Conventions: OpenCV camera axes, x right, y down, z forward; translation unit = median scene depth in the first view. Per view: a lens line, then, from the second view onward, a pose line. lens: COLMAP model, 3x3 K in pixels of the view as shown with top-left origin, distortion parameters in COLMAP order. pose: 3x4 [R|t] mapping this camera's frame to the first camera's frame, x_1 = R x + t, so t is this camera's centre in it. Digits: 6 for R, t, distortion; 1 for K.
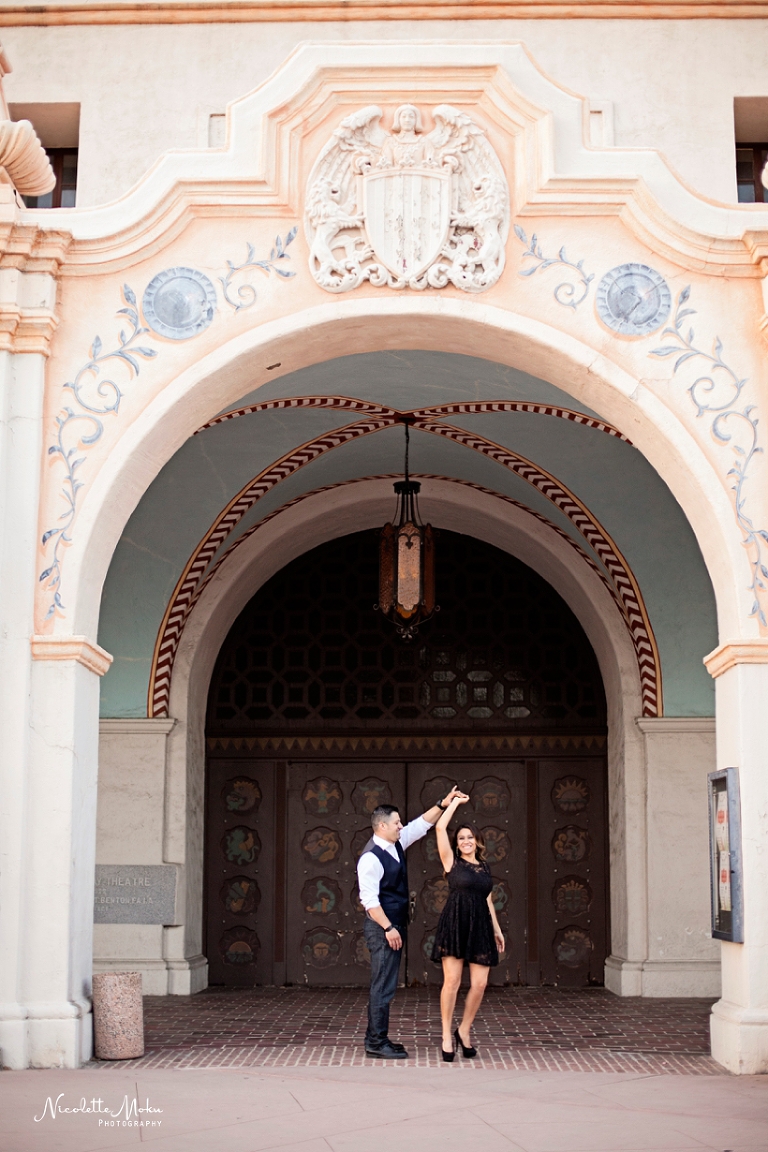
lens RADIAL K [[1718.4, 0, 386.0], [0, 1718.4, 577.5], [0, 0, 1]] dist [-0.108699, 0.000000]
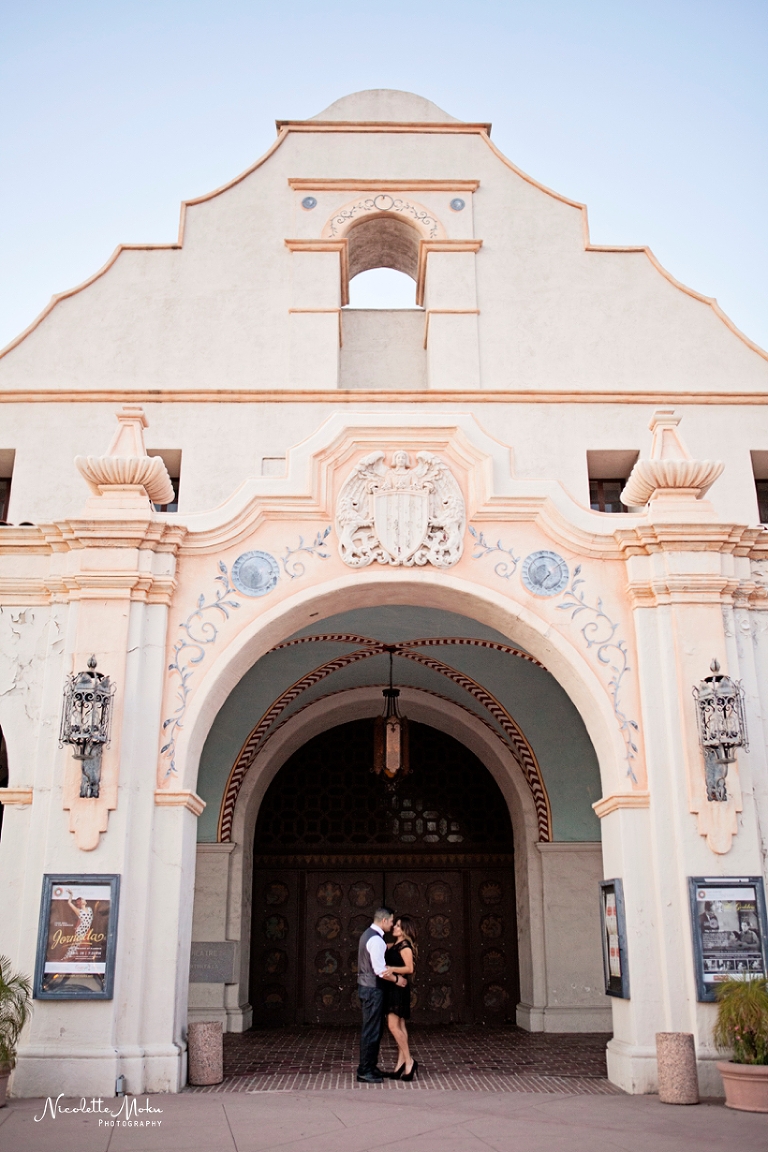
lens RADIAL K [[1053.1, 0, 373.0], [0, 1053.1, 600.2], [0, 0, 1]] dist [-0.024807, 0.000000]
pose [[0.999501, 0.006875, 0.030817, -0.042683], [-0.002499, 0.990170, -0.139845, -0.002013], [-0.031475, 0.139698, 0.989694, 0.049201]]
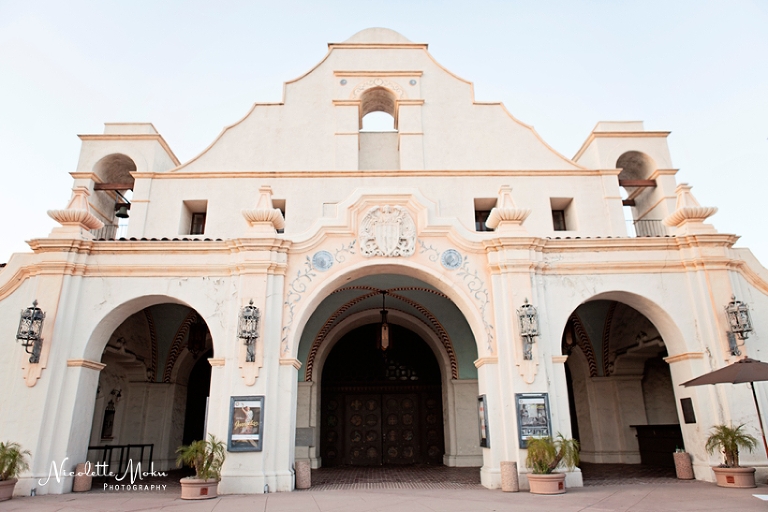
lens RADIAL K [[528.5, 0, 382.8], [0, 528.5, 263.7], [0, 0, 1]] dist [0.011989, -0.004778]
pose [[0.998994, -0.003605, 0.044698, -0.045799], [0.009533, 0.991053, -0.133126, -0.009322], [-0.043819, 0.133418, 0.990091, -0.076036]]
